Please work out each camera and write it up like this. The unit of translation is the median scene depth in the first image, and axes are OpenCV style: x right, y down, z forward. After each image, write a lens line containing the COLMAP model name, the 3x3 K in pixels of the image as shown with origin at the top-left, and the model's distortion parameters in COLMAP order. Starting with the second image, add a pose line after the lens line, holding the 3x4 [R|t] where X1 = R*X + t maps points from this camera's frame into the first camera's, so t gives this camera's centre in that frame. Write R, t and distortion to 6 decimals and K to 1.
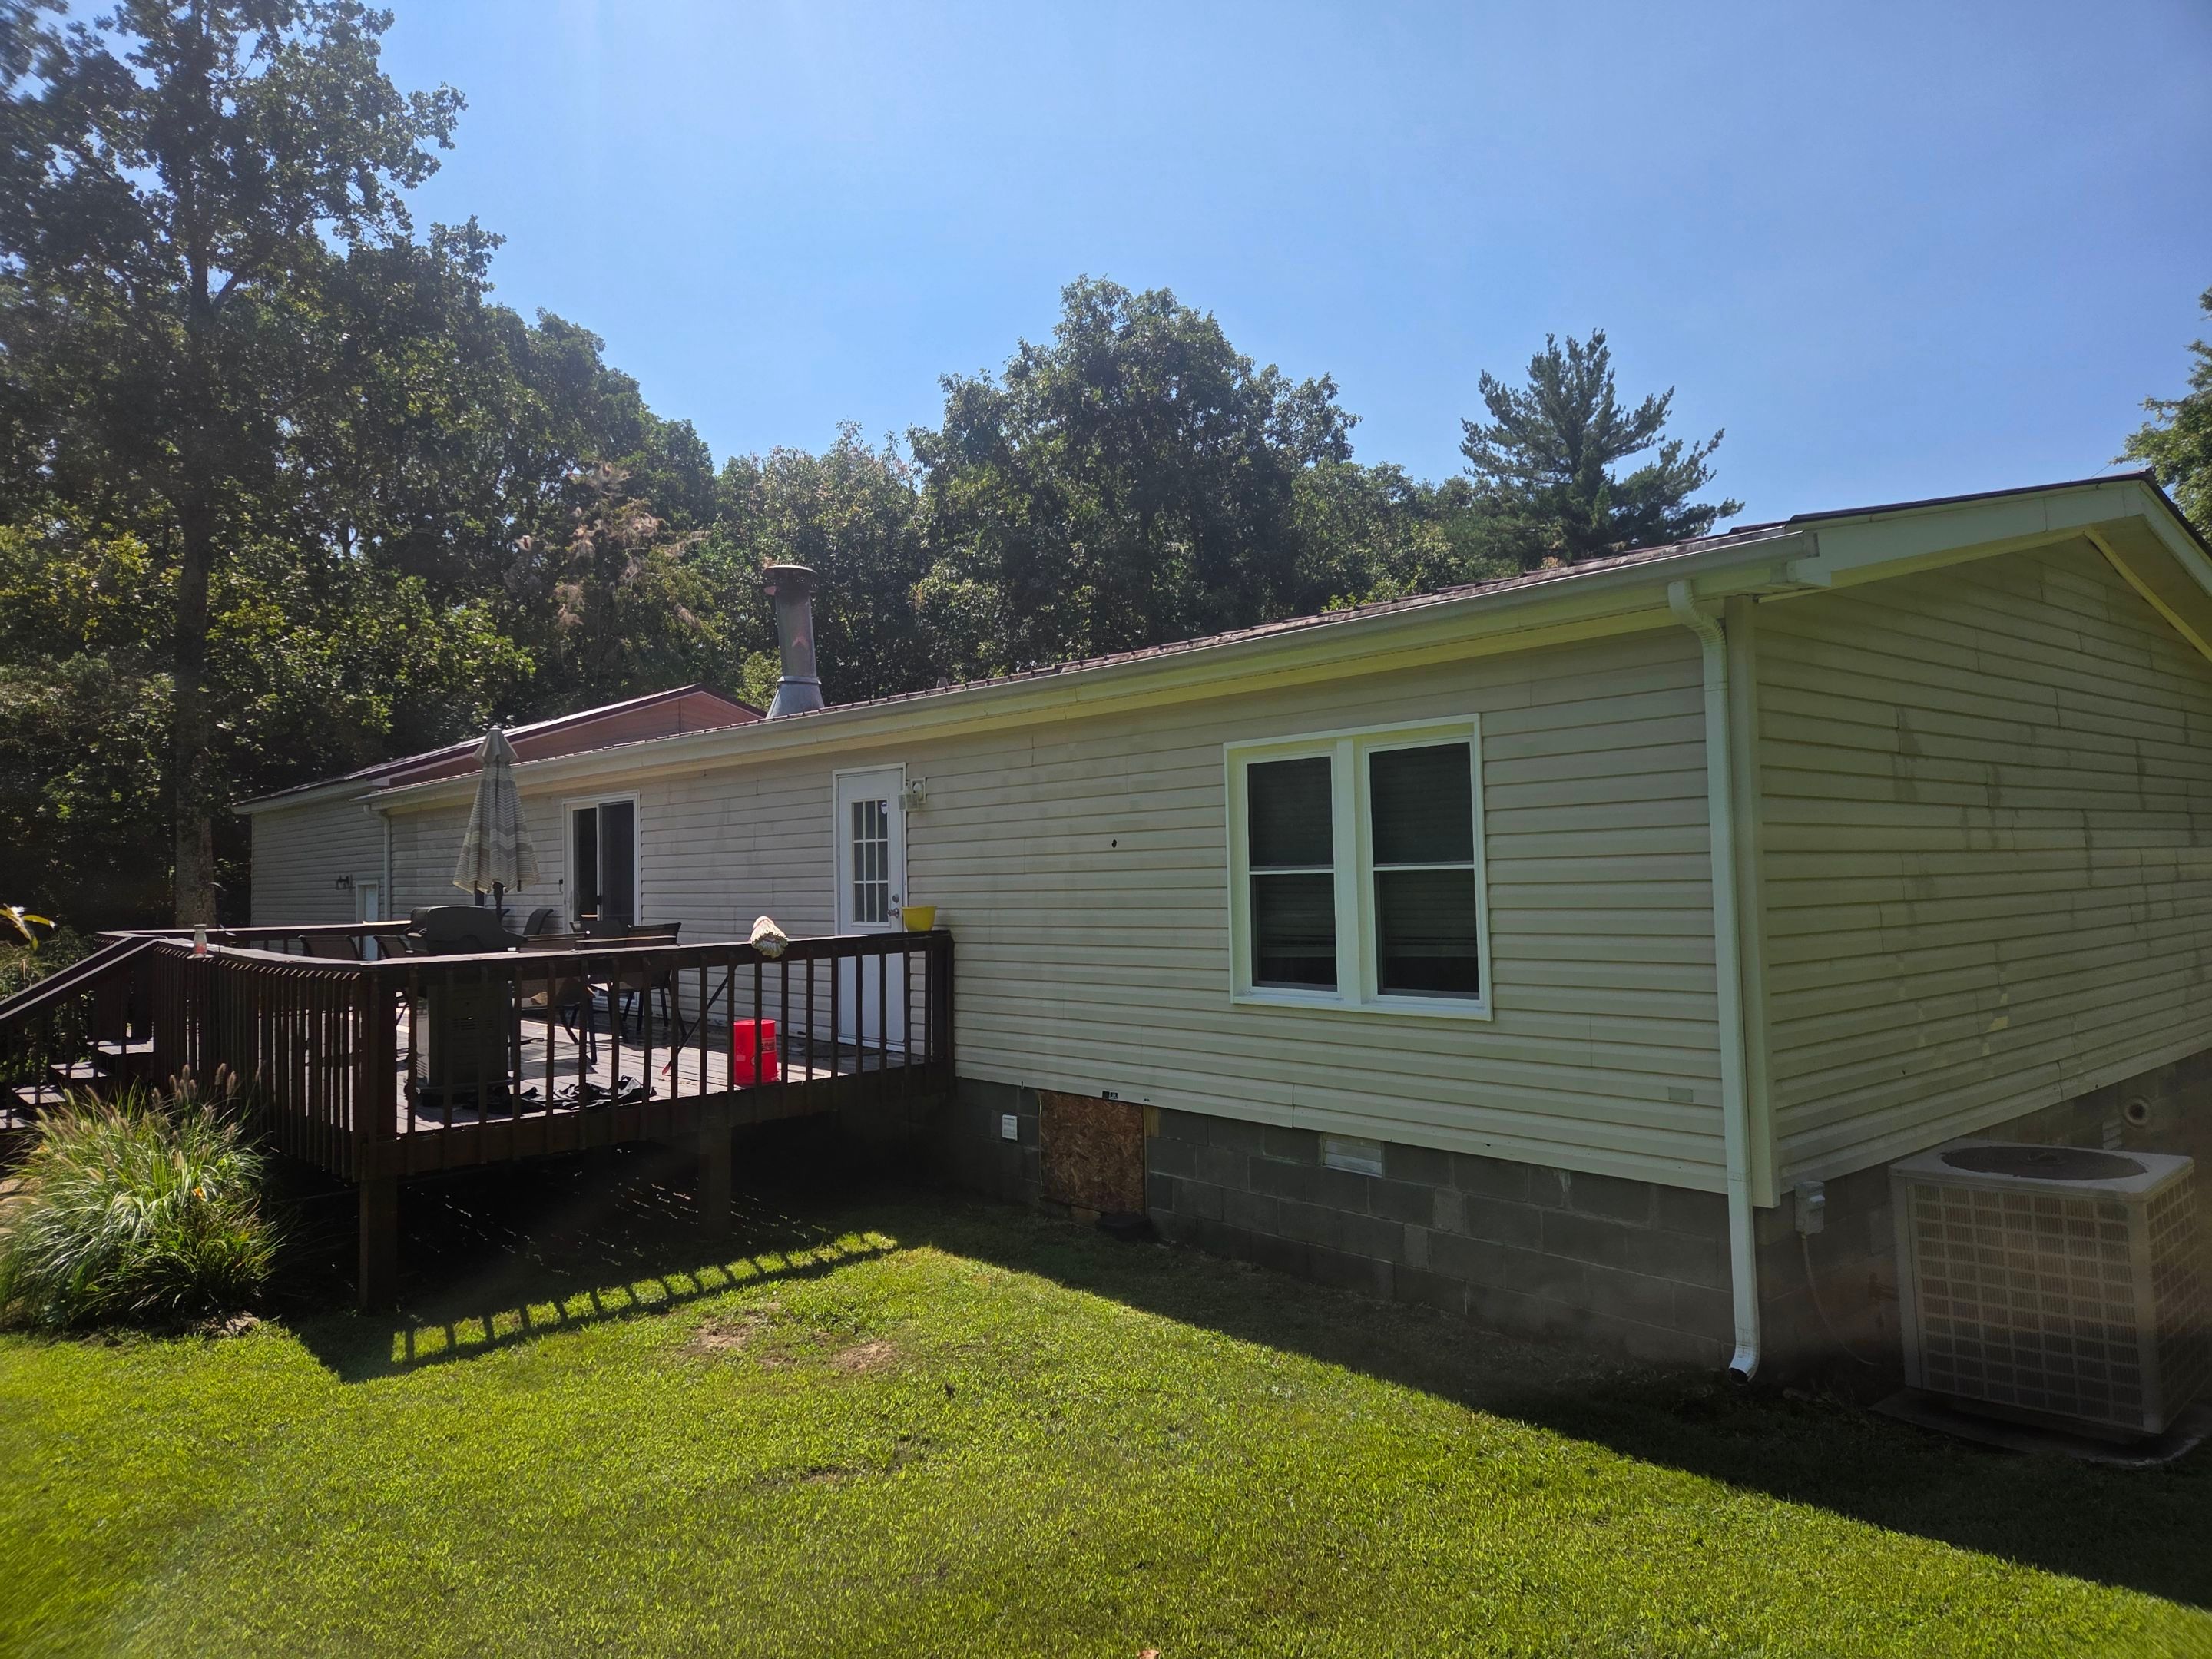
lens RADIAL K [[1485.2, 0, 1106.0], [0, 1485.2, 829.5], [0, 0, 1]] dist [-0.005950, -0.002395]
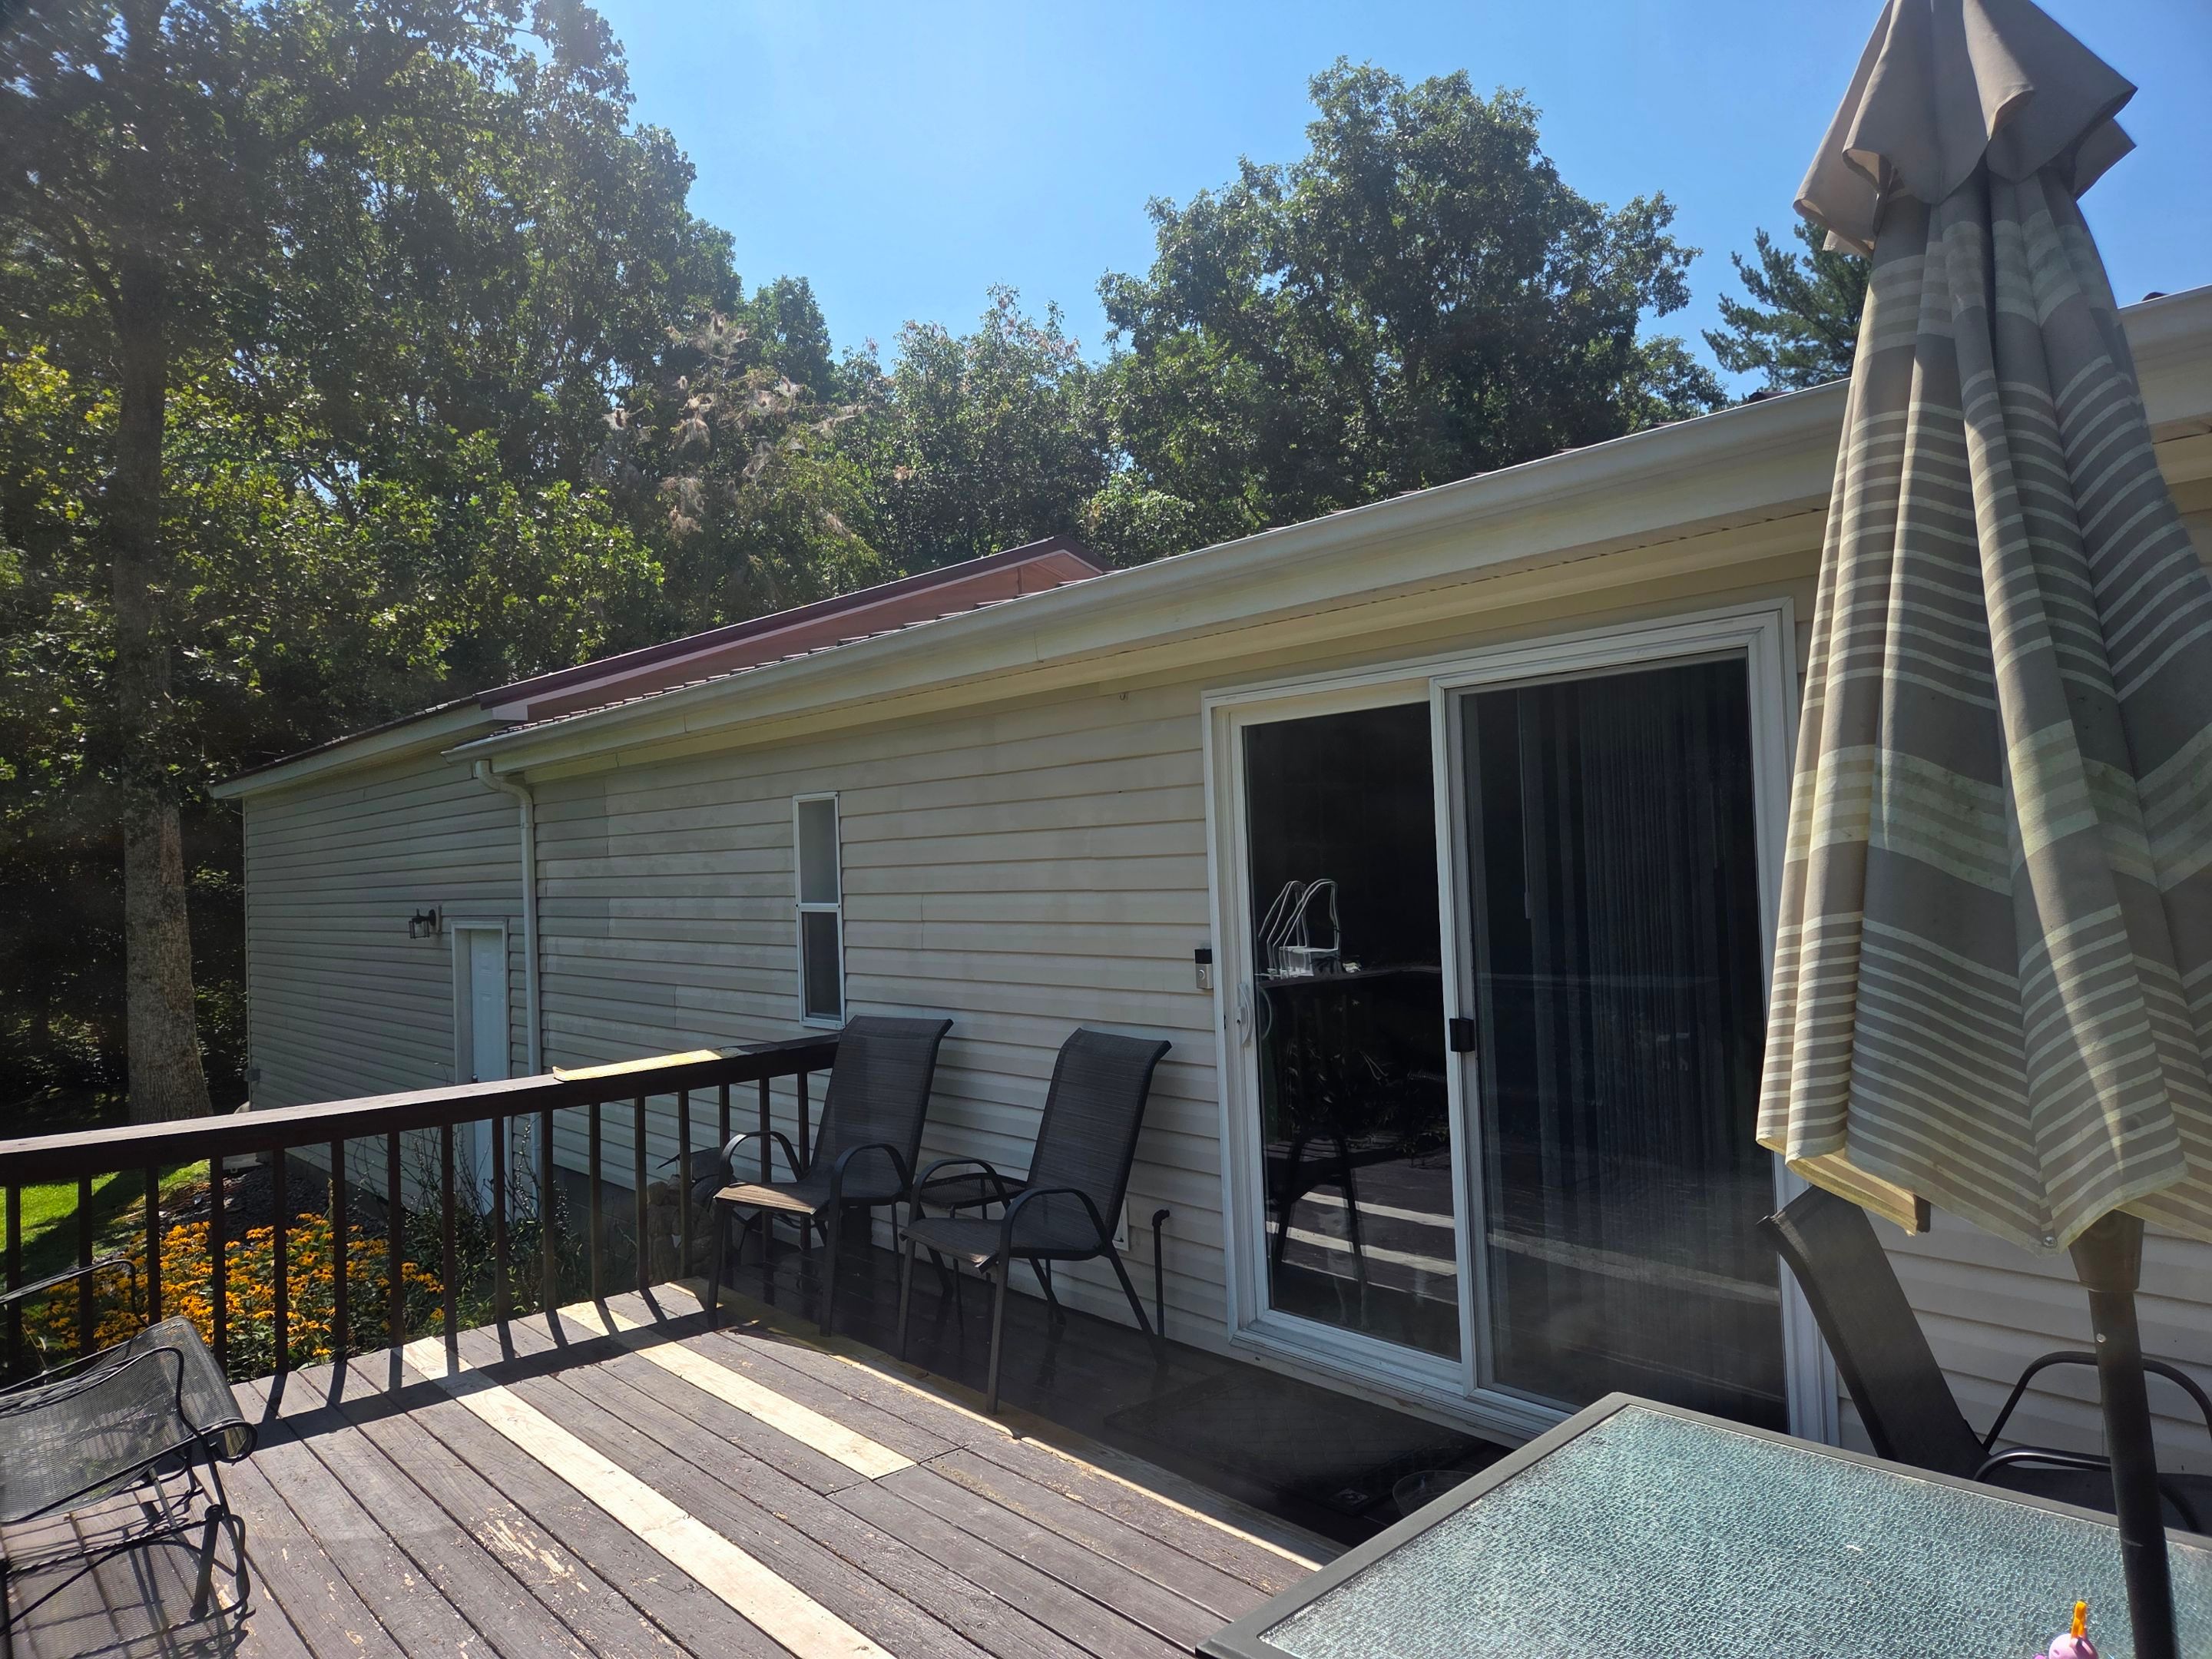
lens RADIAL K [[1508.1, 0, 1107.2], [0, 1508.1, 856.1], [0, 0, 1]] dist [0.003860, -0.000550]
pose [[0.999775, -0.018250, -0.010825, -0.133669], [0.018543, 0.999446, 0.027650, 0.001644], [0.010314, -0.027844, 0.999559, 0.237275]]
